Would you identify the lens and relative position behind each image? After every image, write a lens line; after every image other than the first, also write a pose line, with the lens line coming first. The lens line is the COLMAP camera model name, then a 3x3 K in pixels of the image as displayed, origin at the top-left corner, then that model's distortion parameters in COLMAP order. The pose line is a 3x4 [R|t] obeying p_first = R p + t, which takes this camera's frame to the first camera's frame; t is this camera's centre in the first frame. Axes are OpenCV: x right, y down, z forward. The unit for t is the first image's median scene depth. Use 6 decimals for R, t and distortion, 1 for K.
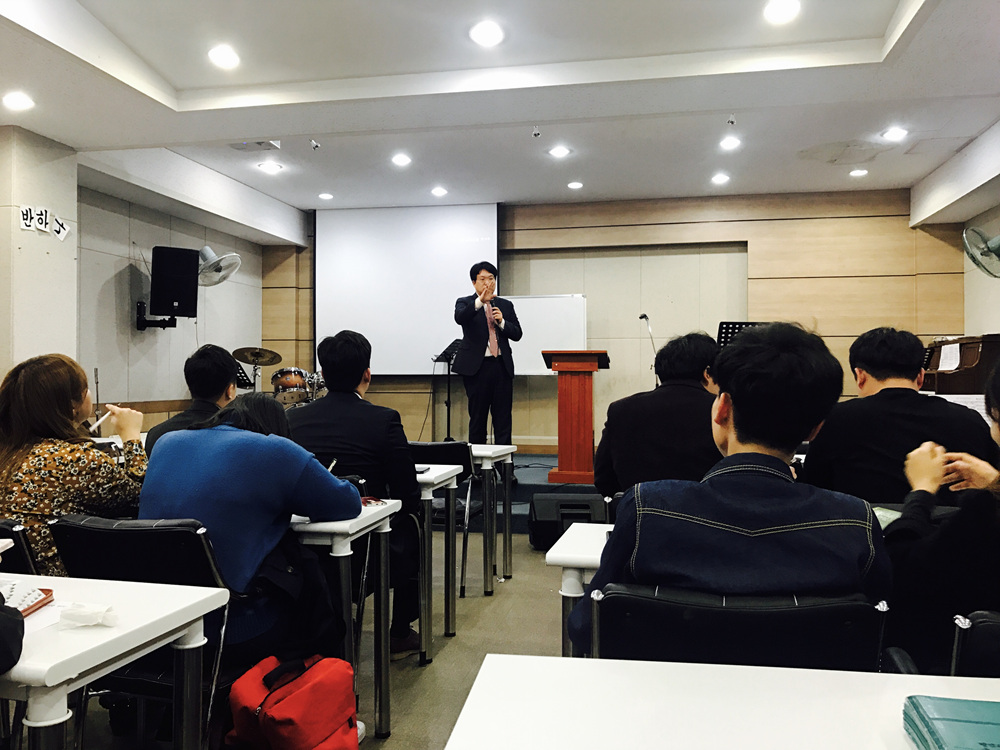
lens RADIAL K [[821.2, 0, 494.1], [0, 821.2, 368.8], [0, 0, 1]] dist [0.034260, -0.020111]
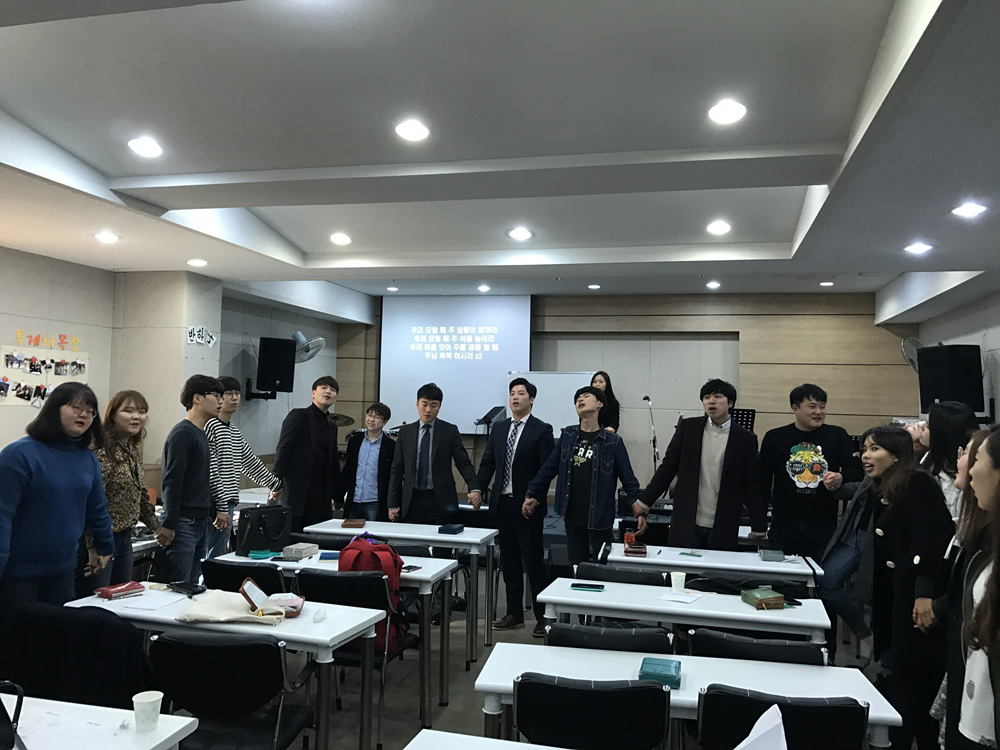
lens RADIAL K [[821.2, 0, 494.1], [0, 821.2, 368.8], [0, 0, 1]] dist [0.034260, -0.020111]
pose [[0.998500, 0.023758, -0.049326, 0.012435], [-0.025152, 0.999296, -0.027848, -0.064472], [0.048630, 0.029047, 0.998394, -0.236315]]
